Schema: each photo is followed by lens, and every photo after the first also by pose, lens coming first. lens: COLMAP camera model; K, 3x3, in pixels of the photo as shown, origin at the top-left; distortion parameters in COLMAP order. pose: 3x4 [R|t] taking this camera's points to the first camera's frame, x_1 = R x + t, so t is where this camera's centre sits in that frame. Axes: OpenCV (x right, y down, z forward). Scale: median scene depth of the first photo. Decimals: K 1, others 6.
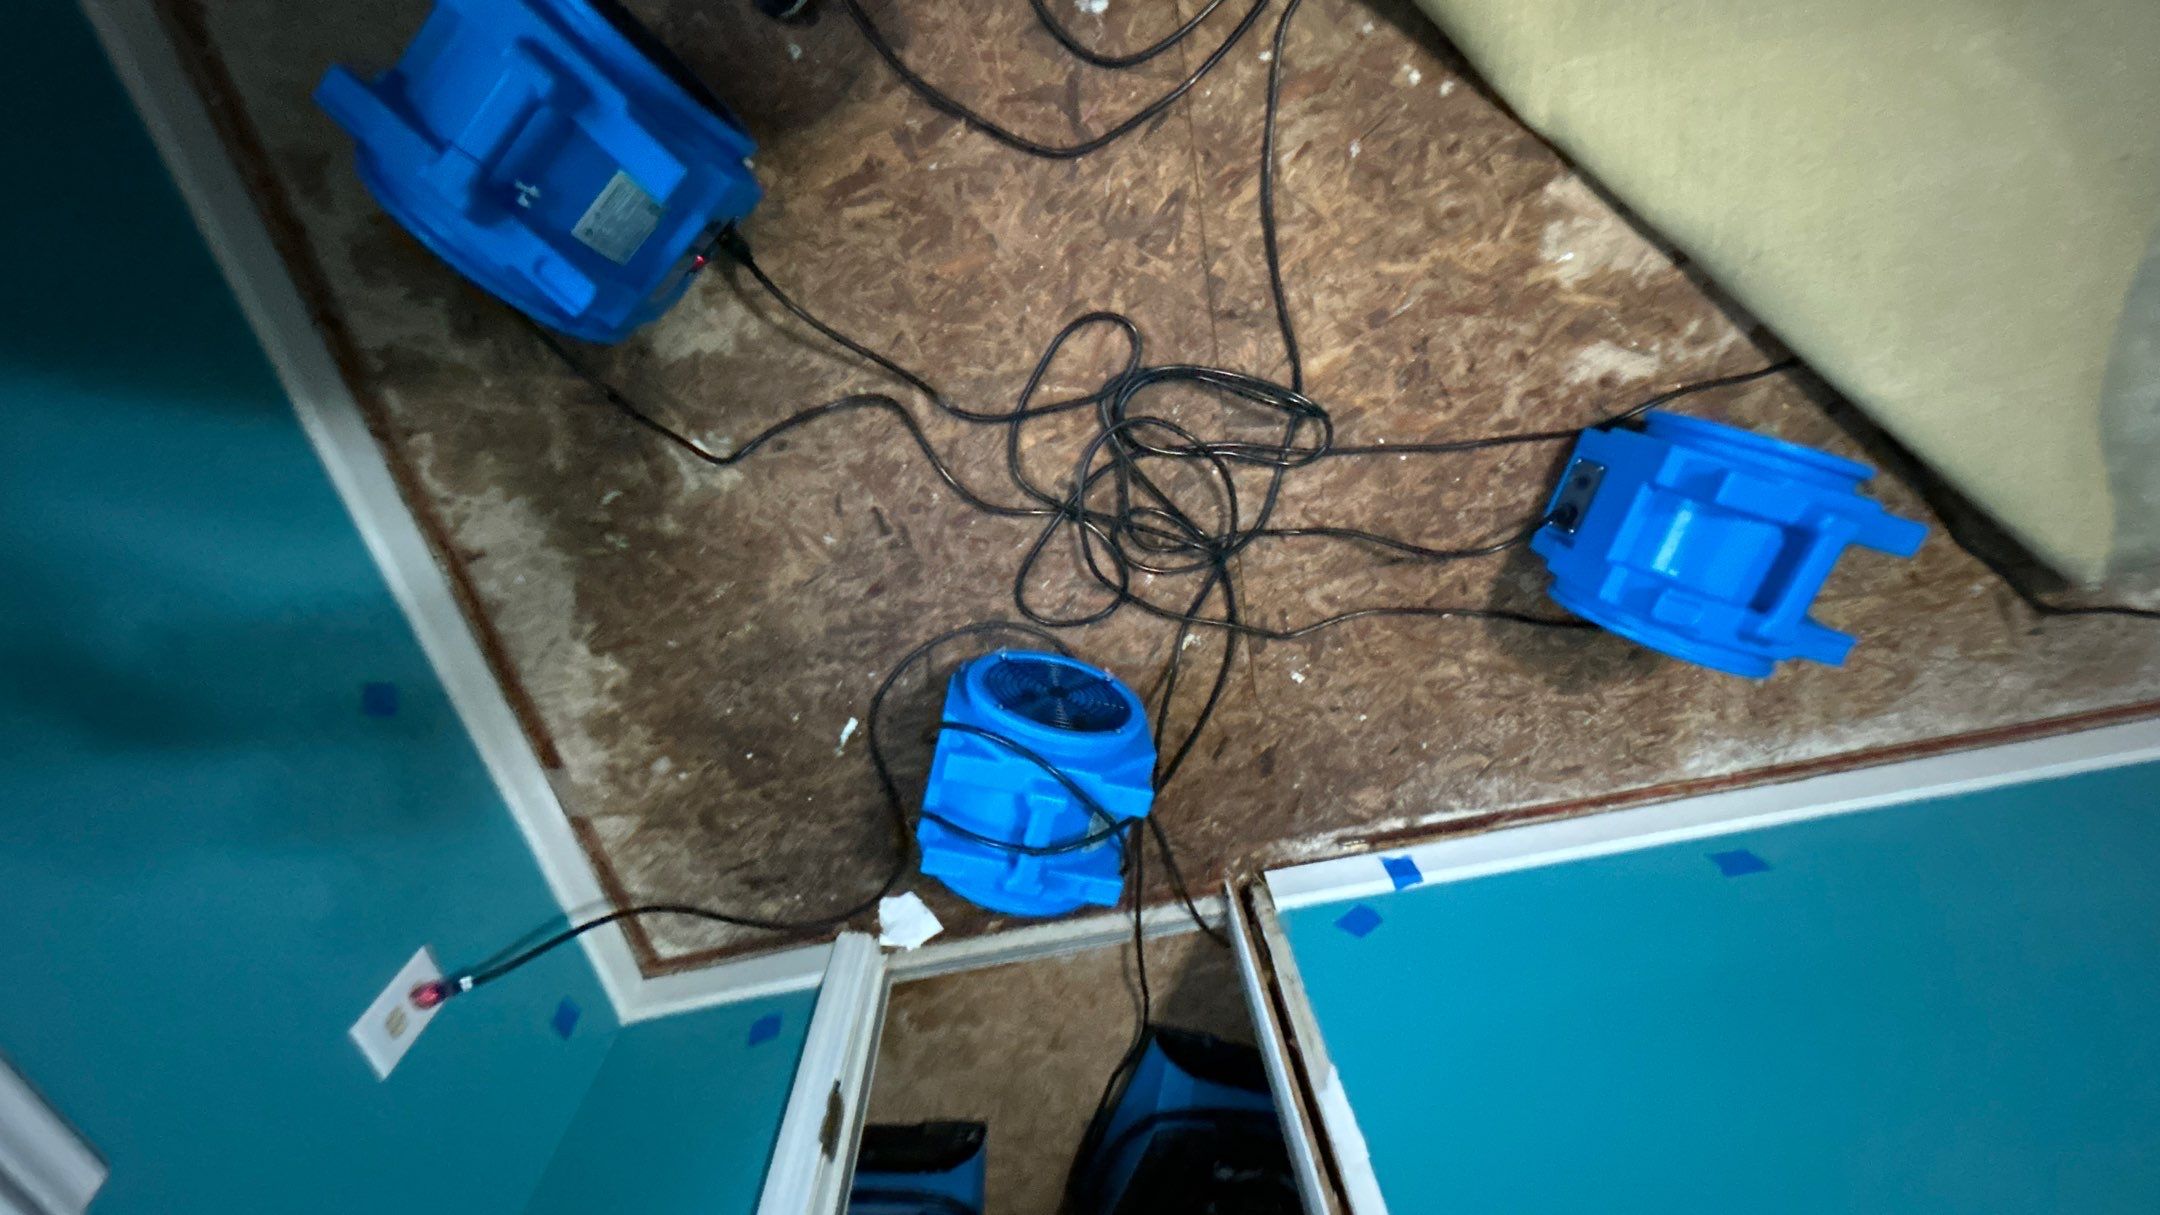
lens RADIAL K [[857.4, 0, 1080.0], [0, 857.4, 607.5], [0, 0, 1]] dist [-0.001060, -0.000175]
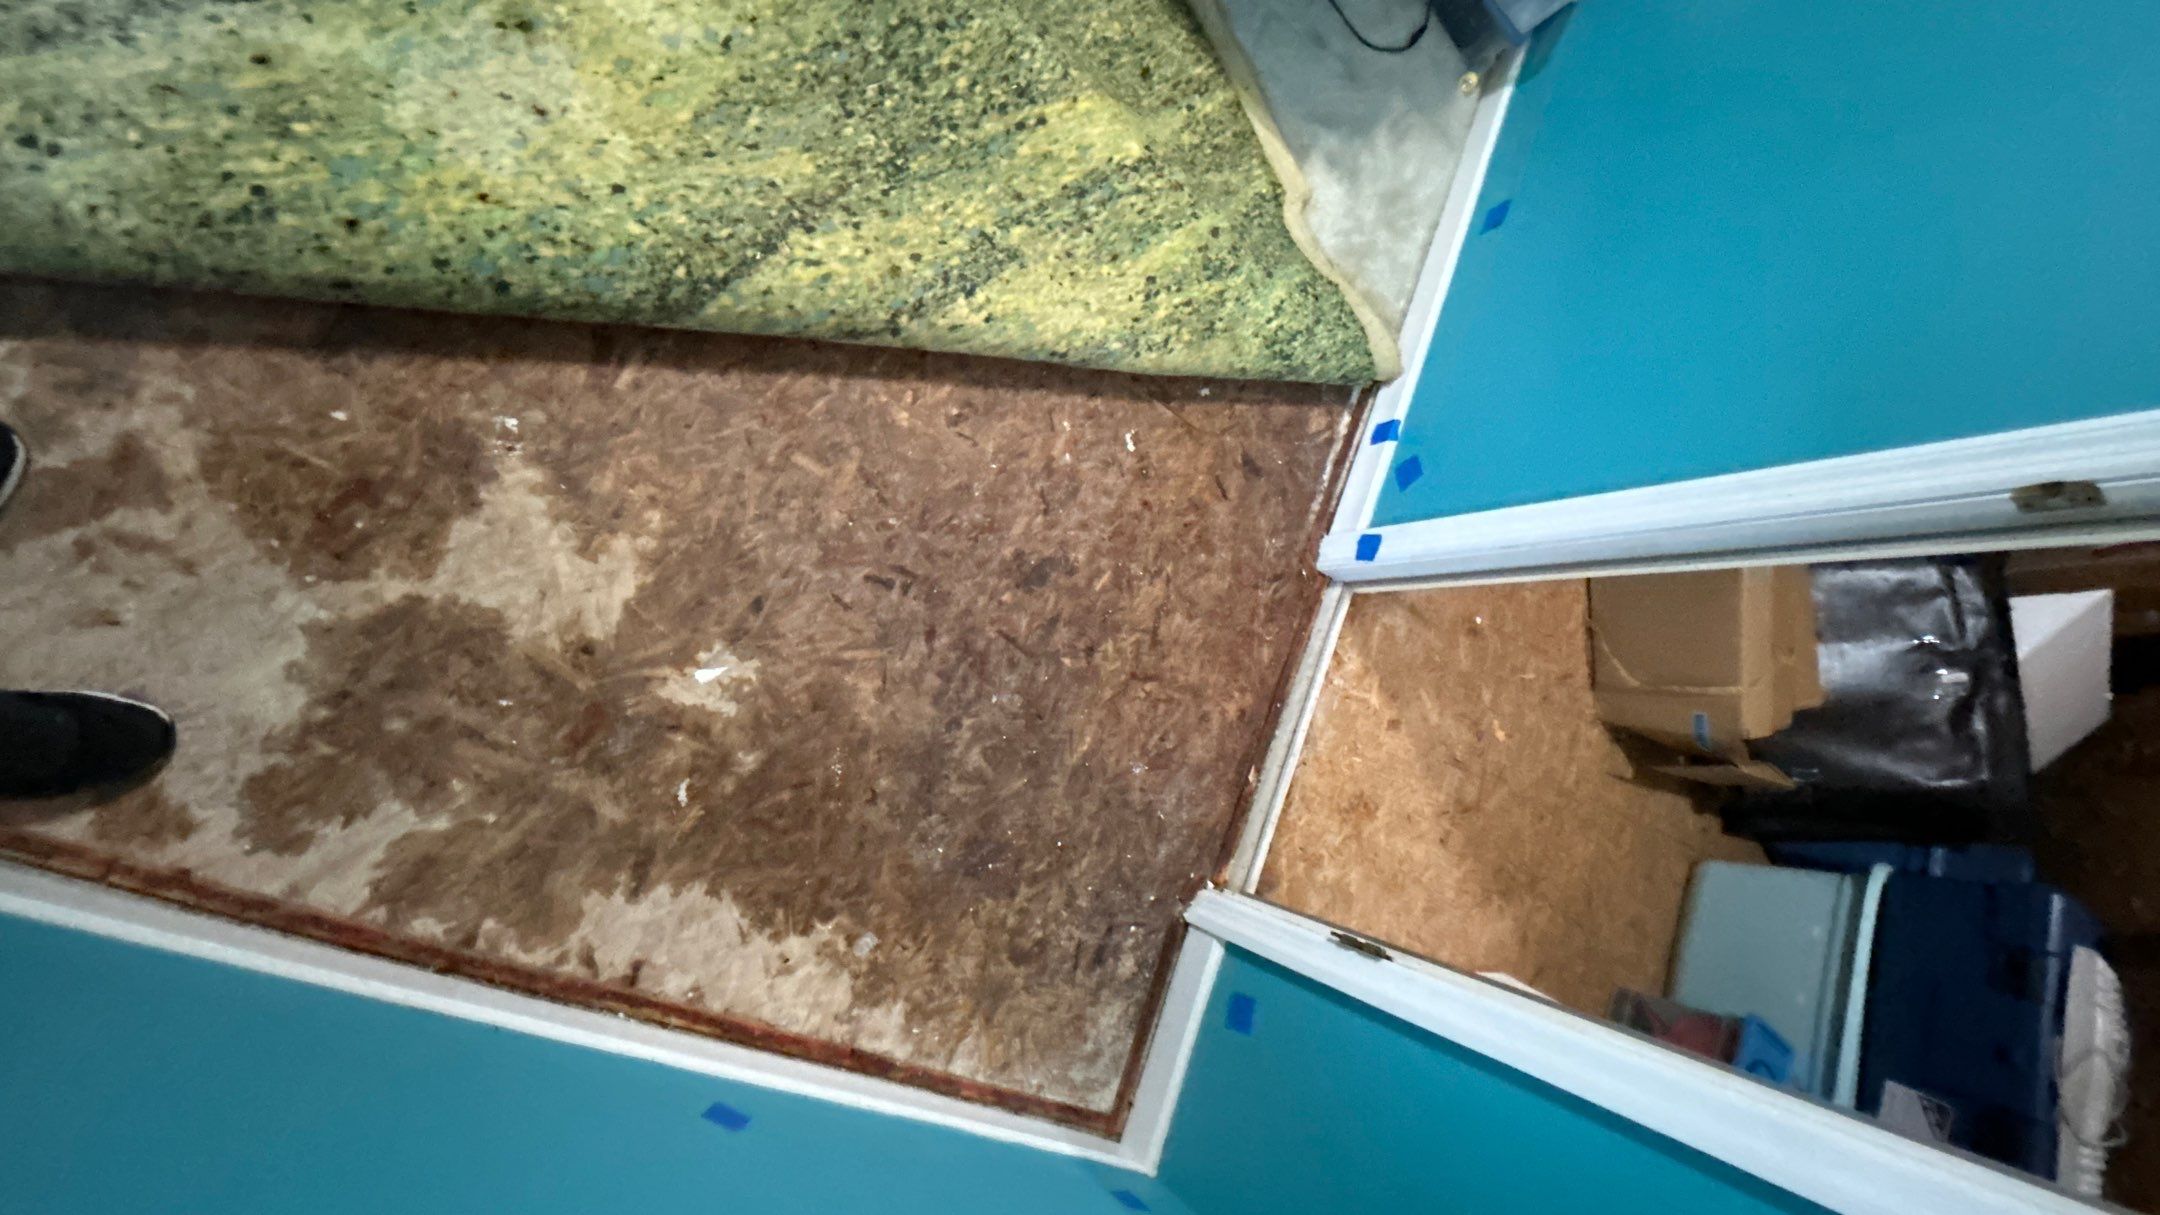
lens RADIAL K [[857.4, 0, 1080.0], [0, 857.4, 607.5], [0, 0, 1]] dist [-0.001060, -0.000175]
pose [[0.527464, -0.801031, 0.283076, -0.403401], [0.833373, 0.552604, 0.010874, 0.095949], [-0.165139, 0.230172, 0.959036, 0.019885]]
